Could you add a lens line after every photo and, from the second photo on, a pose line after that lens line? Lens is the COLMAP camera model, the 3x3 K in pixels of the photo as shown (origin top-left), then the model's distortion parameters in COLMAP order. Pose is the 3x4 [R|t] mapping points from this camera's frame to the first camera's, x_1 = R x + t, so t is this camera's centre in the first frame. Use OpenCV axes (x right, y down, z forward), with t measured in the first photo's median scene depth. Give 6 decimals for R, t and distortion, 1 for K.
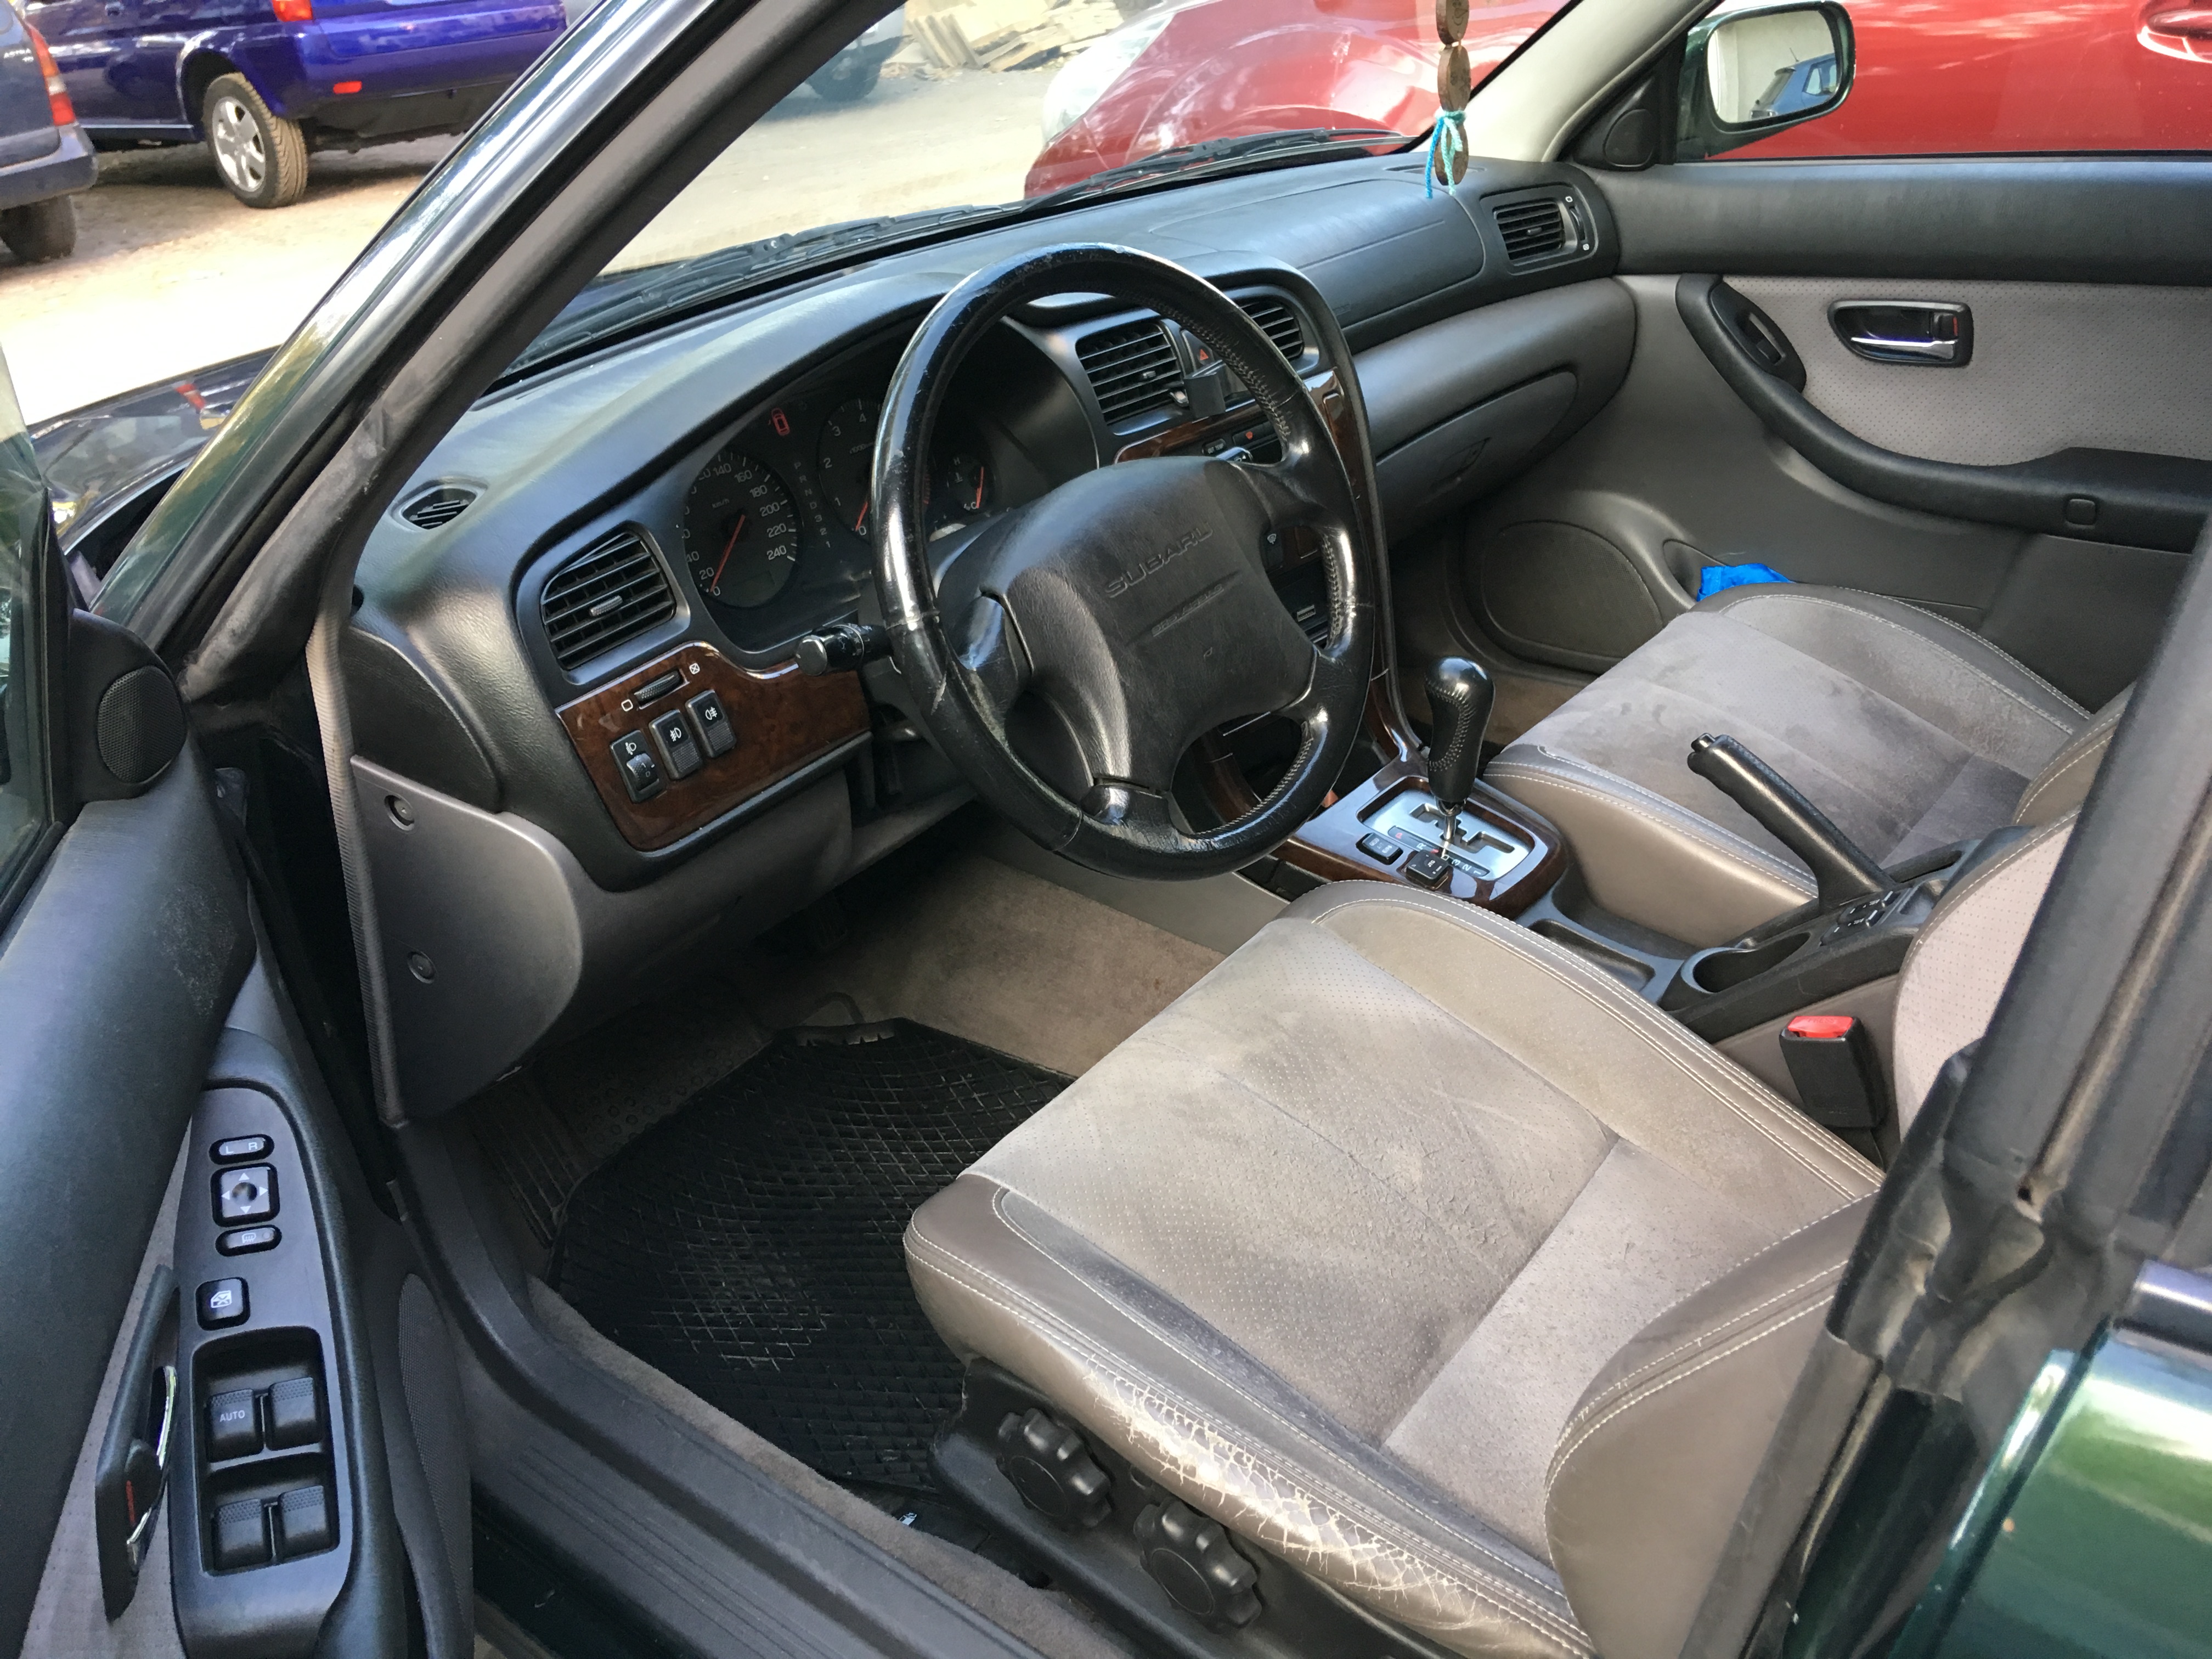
lens RADIAL K [[1896.0, 0, 1099.1], [0, 1896.0, 835.1], [0, 0, 1]] dist [0.117632, -0.197074]
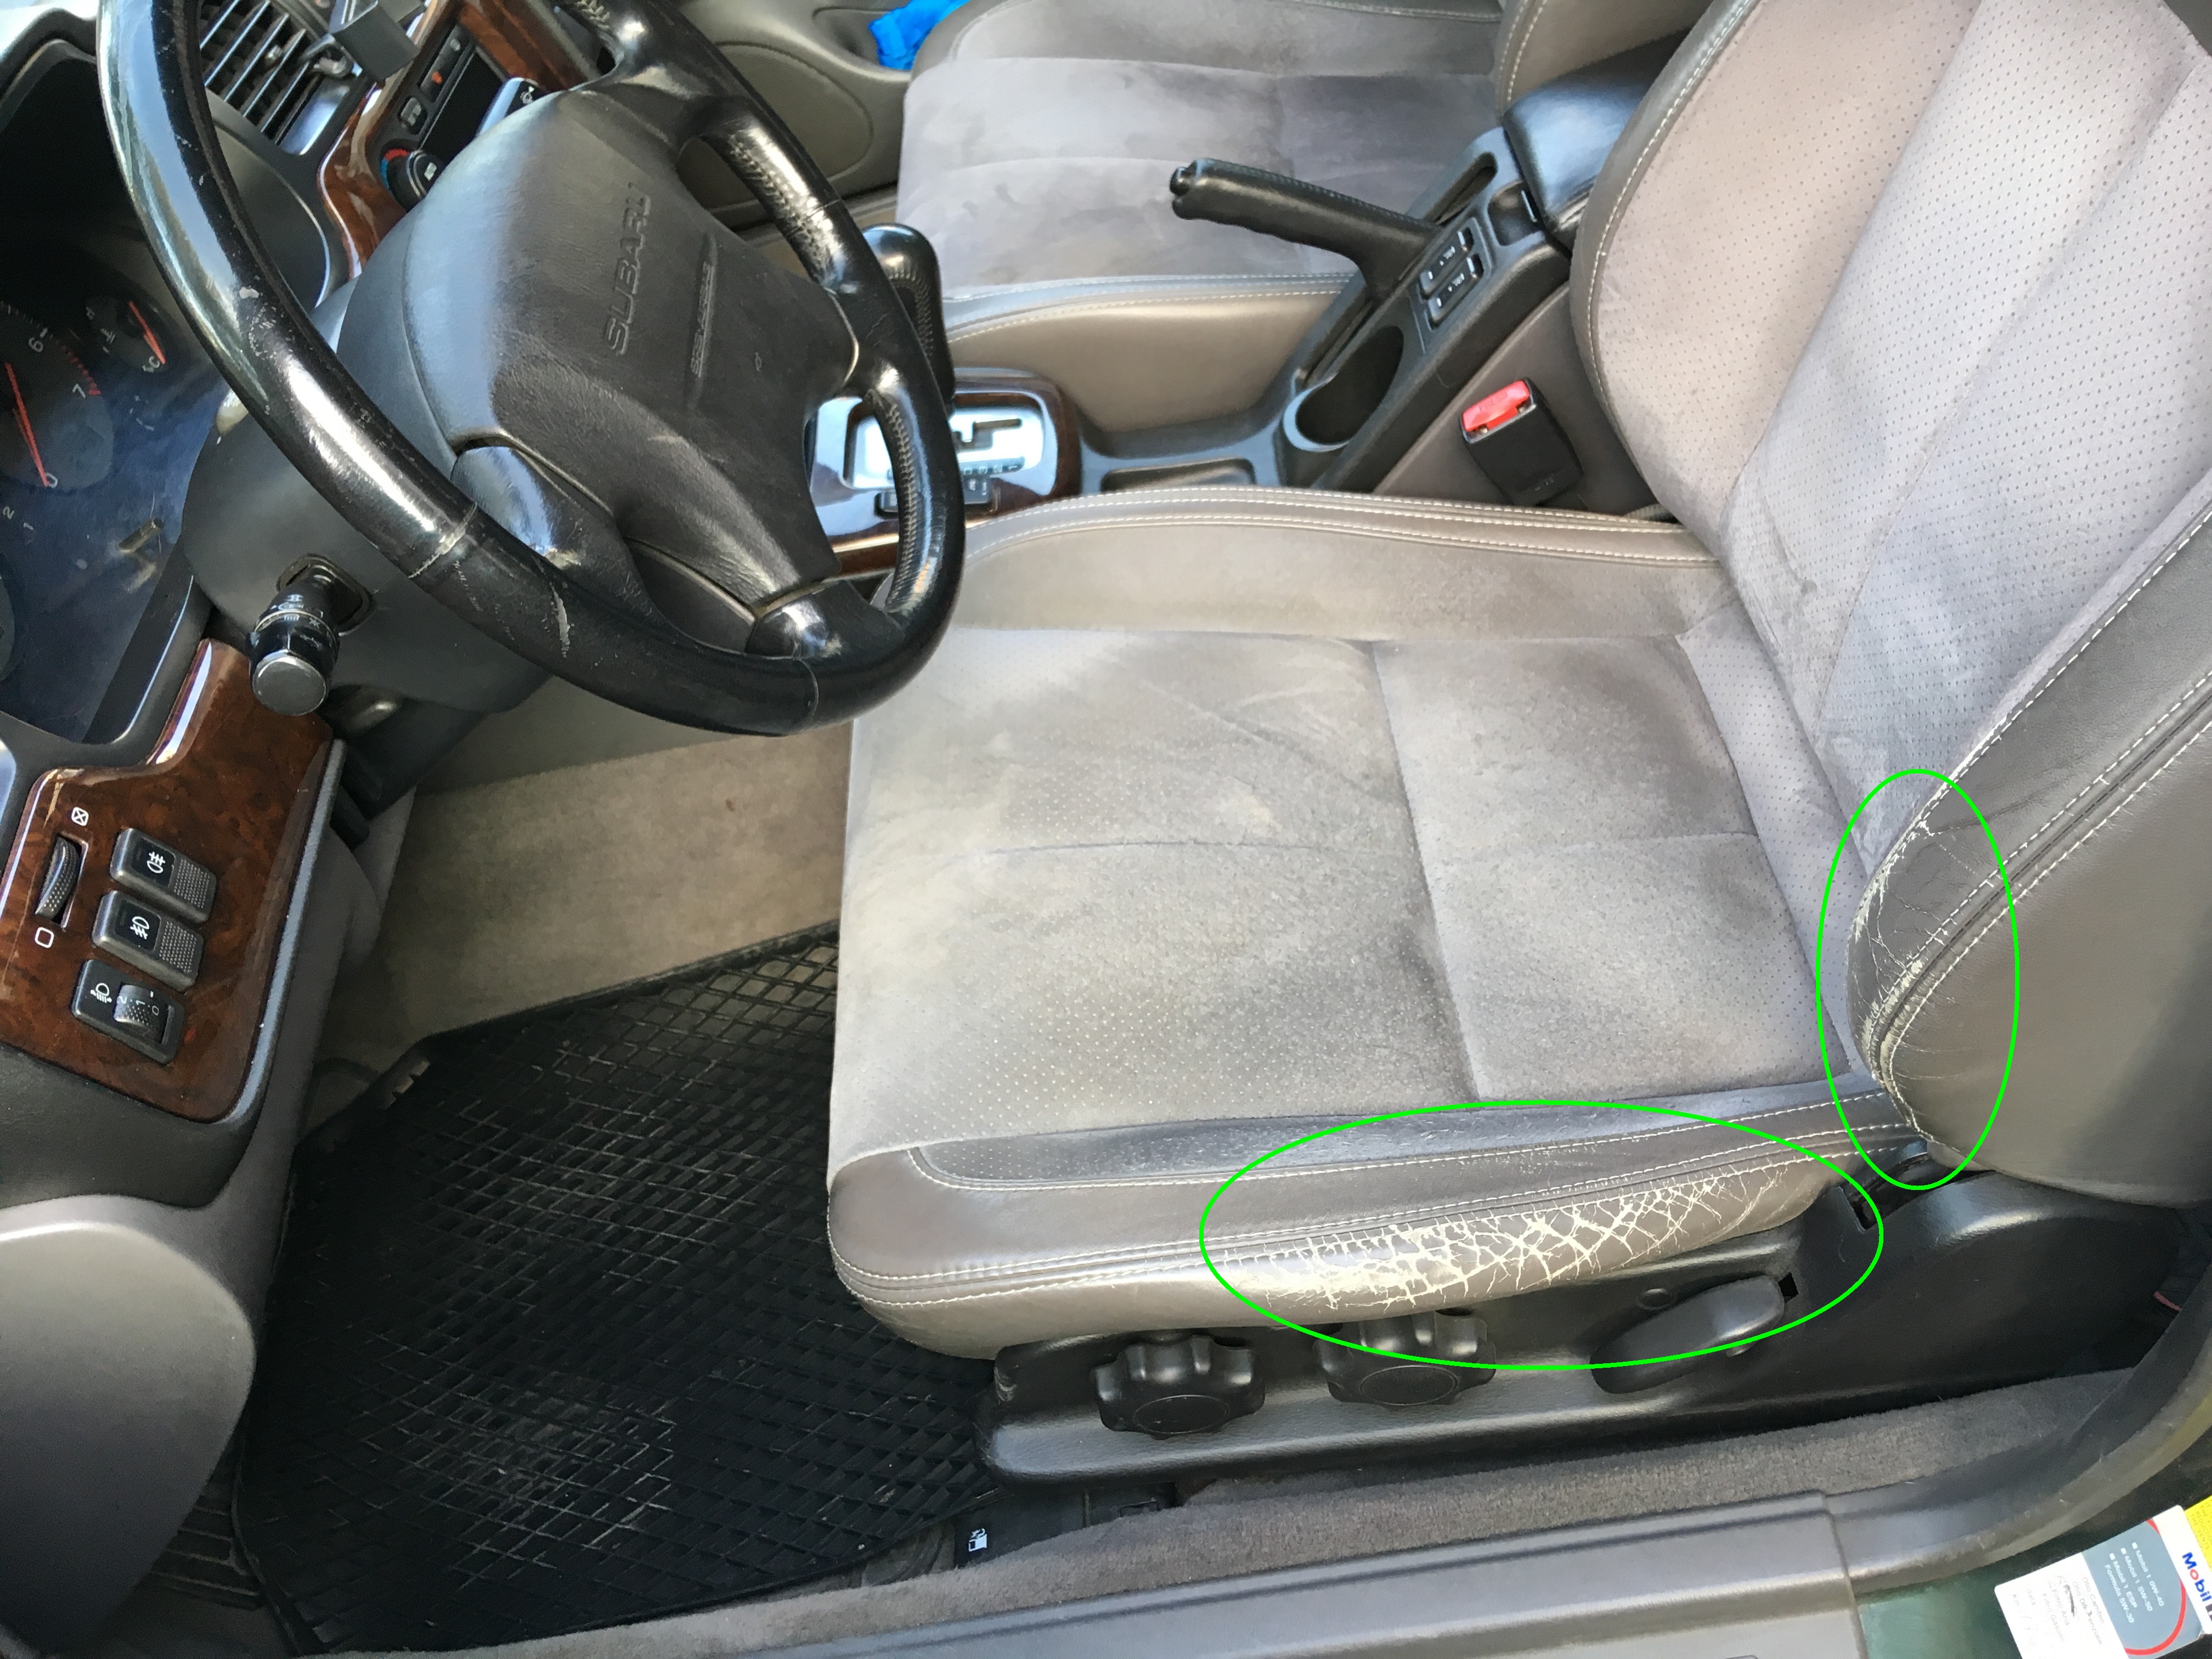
lens RADIAL K [[1896.0, 0, 1099.1], [0, 1896.0, 835.1], [0, 0, 1]] dist [0.117632, -0.197074]
pose [[0.738914, -0.579126, 0.344410, -0.186690], [0.492170, 0.812998, 0.311133, -0.112066], [-0.460190, -0.060392, 0.885764, 0.331443]]
